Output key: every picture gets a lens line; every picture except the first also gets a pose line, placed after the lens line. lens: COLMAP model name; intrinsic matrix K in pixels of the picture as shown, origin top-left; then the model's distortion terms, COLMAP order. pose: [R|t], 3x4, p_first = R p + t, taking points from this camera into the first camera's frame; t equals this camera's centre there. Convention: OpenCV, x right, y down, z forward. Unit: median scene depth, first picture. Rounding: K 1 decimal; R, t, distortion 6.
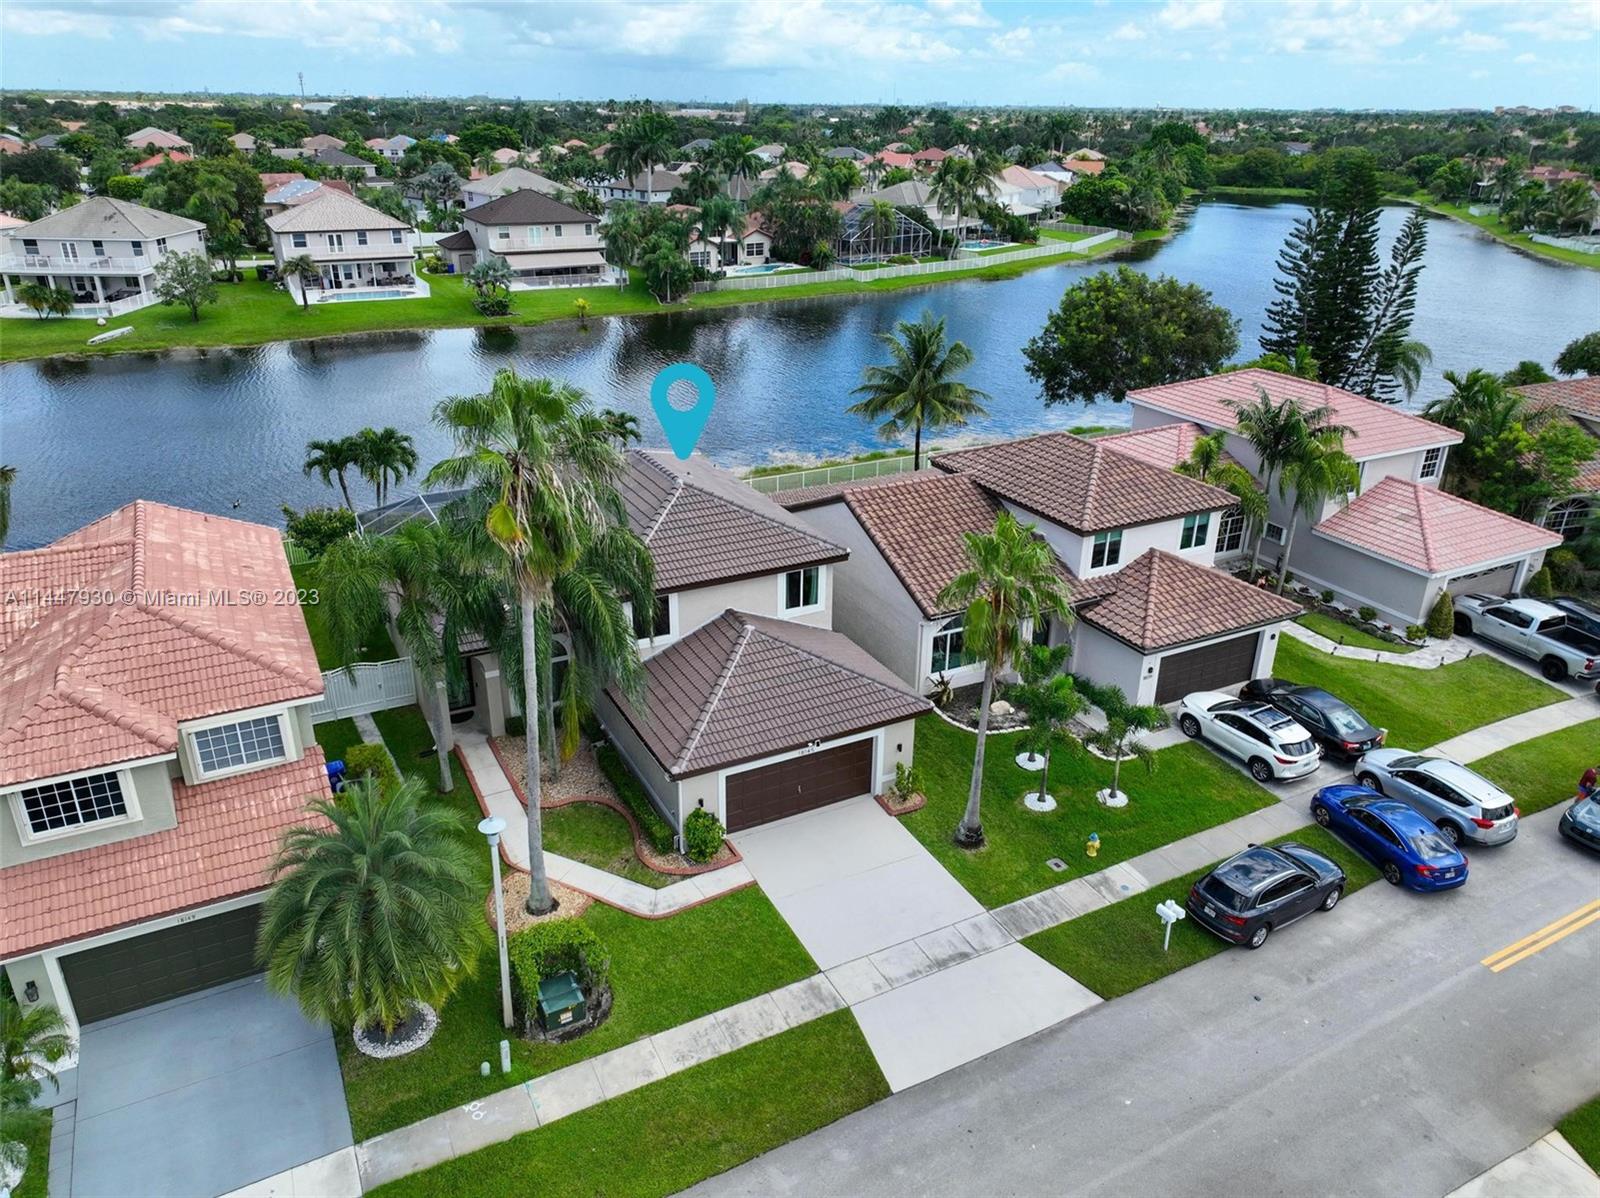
lens RADIAL K [[1117.2, 0, 796.8], [0, 1117.2, 603.2], [0, 0, 1]] dist [0.000416, 0.014132]
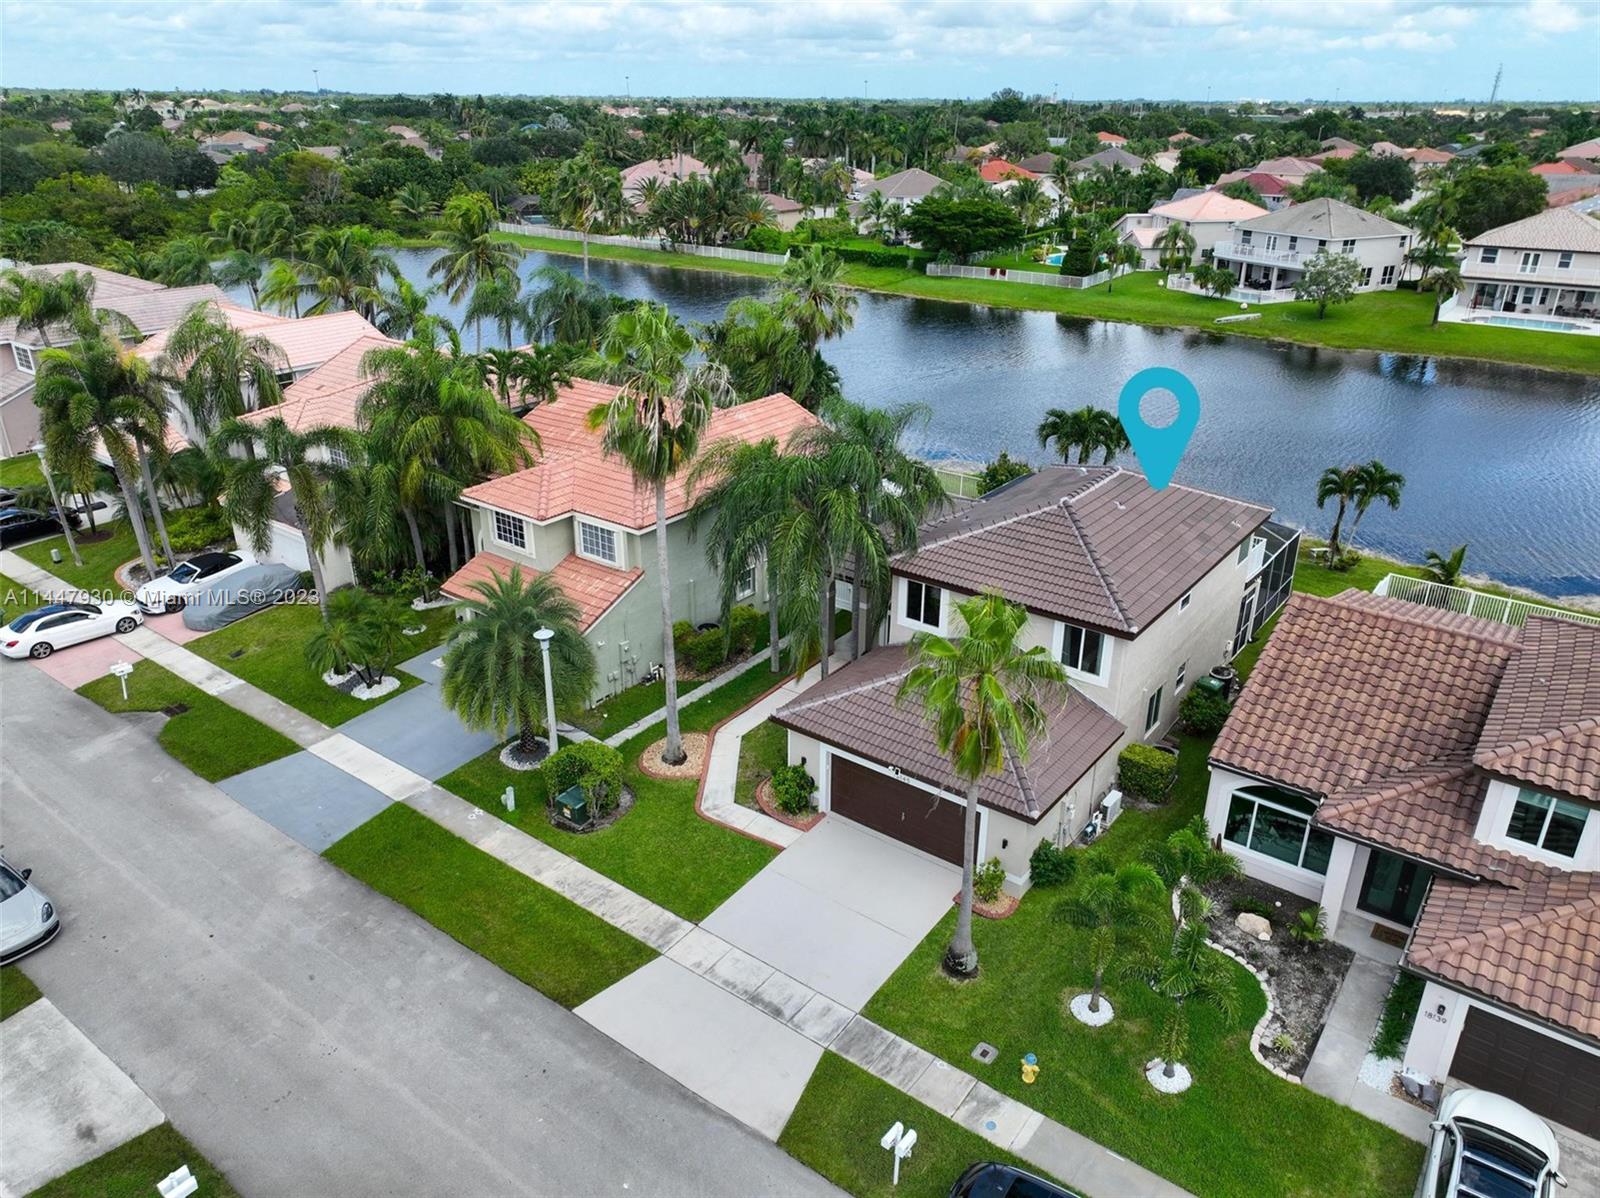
lens RADIAL K [[1117.2, 0, 804.7], [0, 1117.2, 599.6], [0, 0, 1]] dist [0.000416, 0.014132]
pose [[0.431578, 0.359186, -0.827482, 0.640209], [-0.368843, 0.907388, 0.201498, -0.149578], [0.823223, 0.218249, 0.524092, 0.371296]]
